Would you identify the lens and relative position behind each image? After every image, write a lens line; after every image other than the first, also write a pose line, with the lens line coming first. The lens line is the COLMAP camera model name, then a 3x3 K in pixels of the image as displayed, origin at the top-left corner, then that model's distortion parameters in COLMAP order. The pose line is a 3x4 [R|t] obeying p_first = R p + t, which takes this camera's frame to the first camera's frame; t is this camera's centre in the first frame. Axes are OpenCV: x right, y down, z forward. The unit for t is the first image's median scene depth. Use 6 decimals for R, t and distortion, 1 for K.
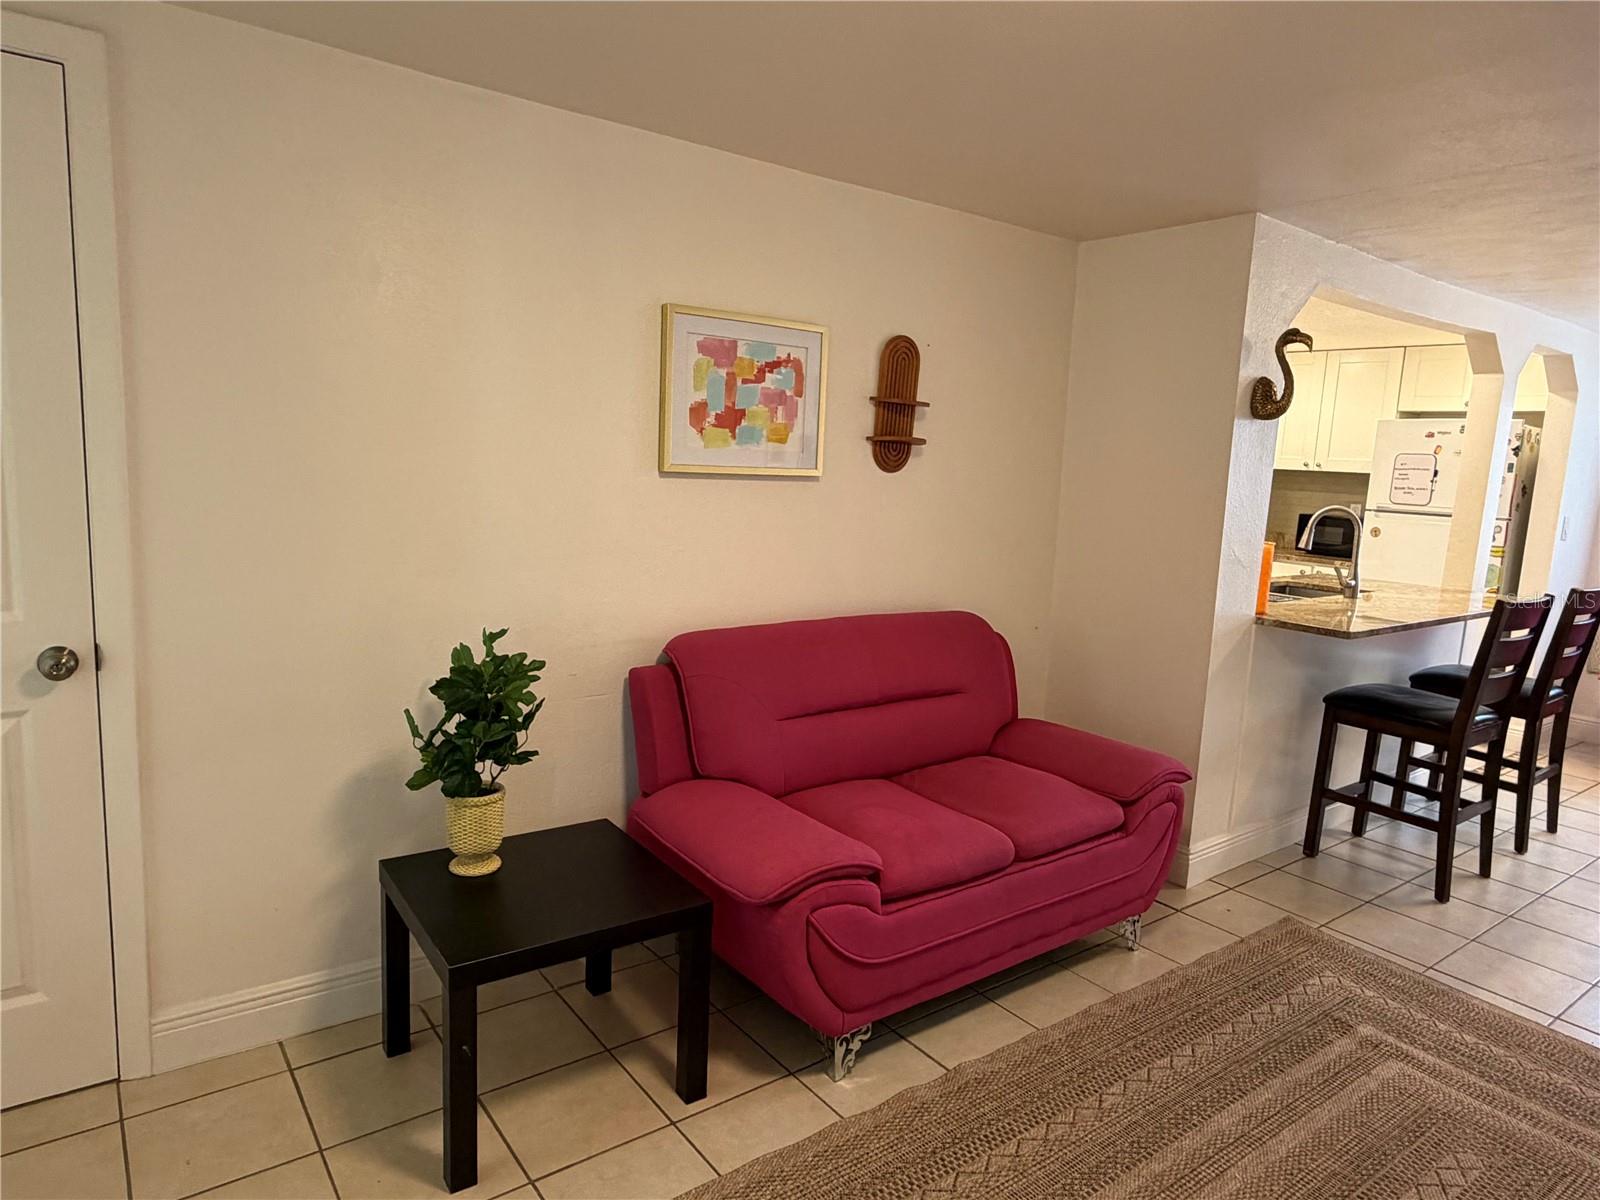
lens RADIAL K [[1004.8, 0, 796.9], [0, 1004.8, 592.5], [0, 0, 1]] dist [-0.000887, -0.001010]
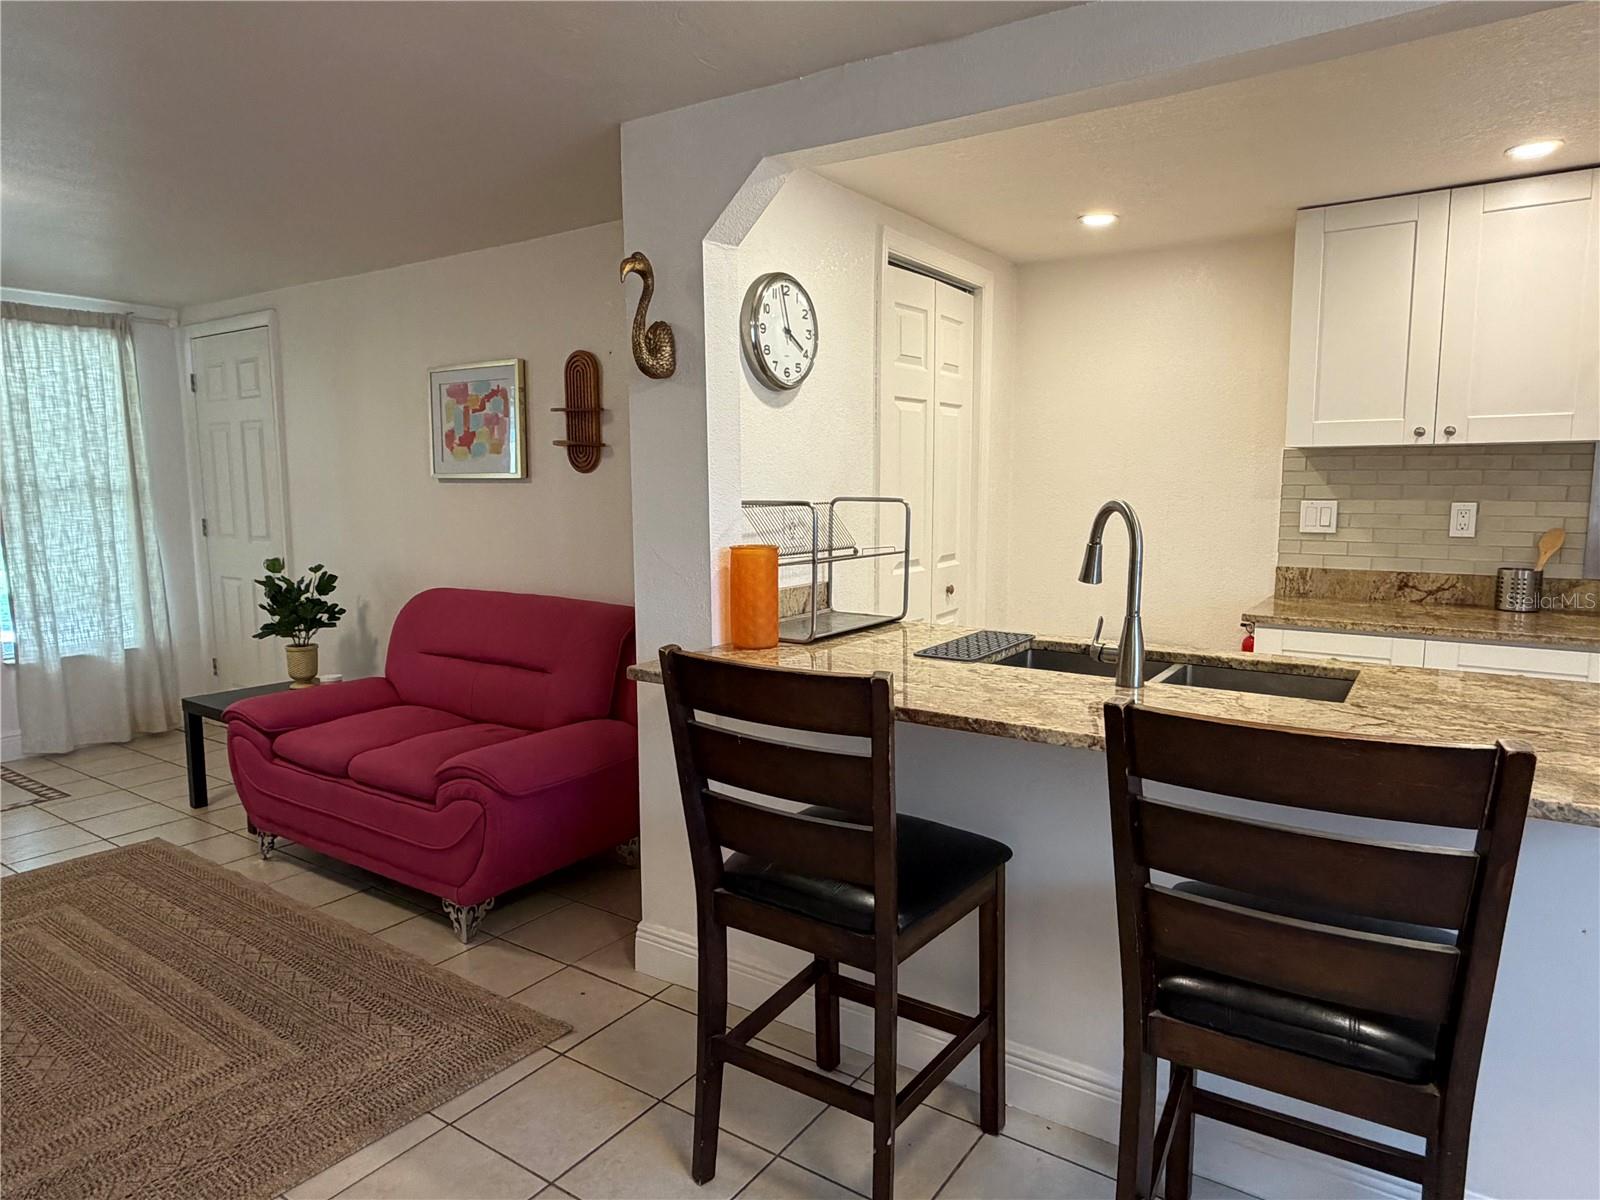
lens RADIAL K [[990.7, 0, 793.4], [0, 990.7, 600.8], [0, 0, 1]] dist [-0.004198, -0.000151]
pose [[0.325202, 0.076221, -0.942568, 1.397187], [-0.122250, 0.991771, 0.038021, -0.057392], [0.937709, 0.102865, 0.331843, 0.990033]]
